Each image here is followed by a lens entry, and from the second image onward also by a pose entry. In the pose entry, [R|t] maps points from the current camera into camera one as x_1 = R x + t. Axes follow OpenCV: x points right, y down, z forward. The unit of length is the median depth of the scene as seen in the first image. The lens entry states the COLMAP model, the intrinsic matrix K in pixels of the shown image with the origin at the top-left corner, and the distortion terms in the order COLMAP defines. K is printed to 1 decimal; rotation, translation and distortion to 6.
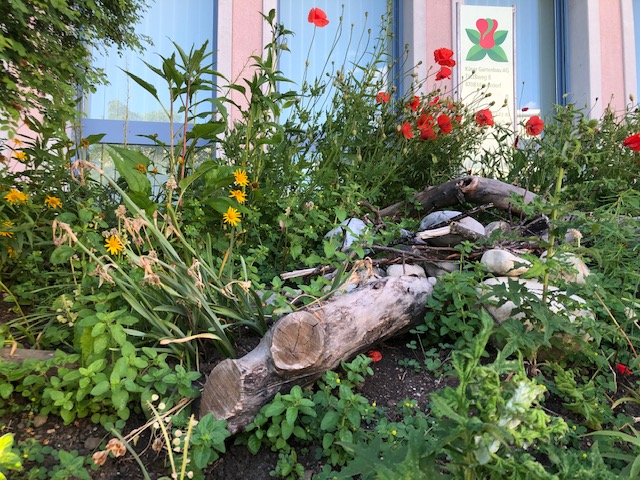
lens RADIAL K [[525.0, 0, 320.0], [0, 525.0, 240.0], [0, 0, 1]] dist [0.008650, 0.001516]
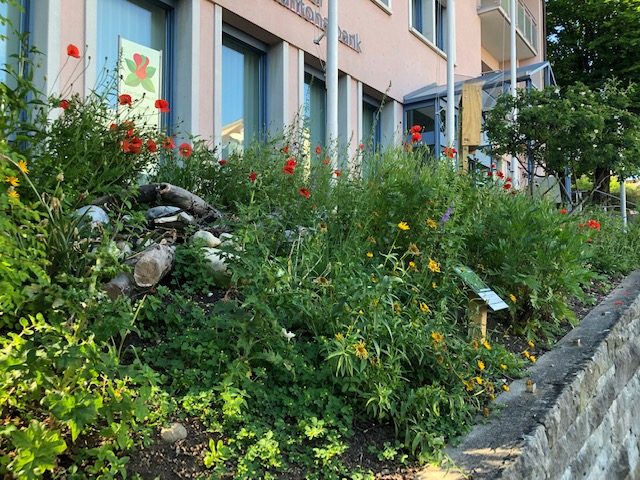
lens RADIAL K [[525.0, 0, 320.0], [0, 525.0, 240.0], [0, 0, 1]] dist [0.008650, 0.001516]
pose [[0.703607, 0.035670, 0.709693, -0.586116], [-0.041163, 0.999108, -0.009406, 0.044531], [-0.709396, -0.022595, 0.704448, -0.464640]]
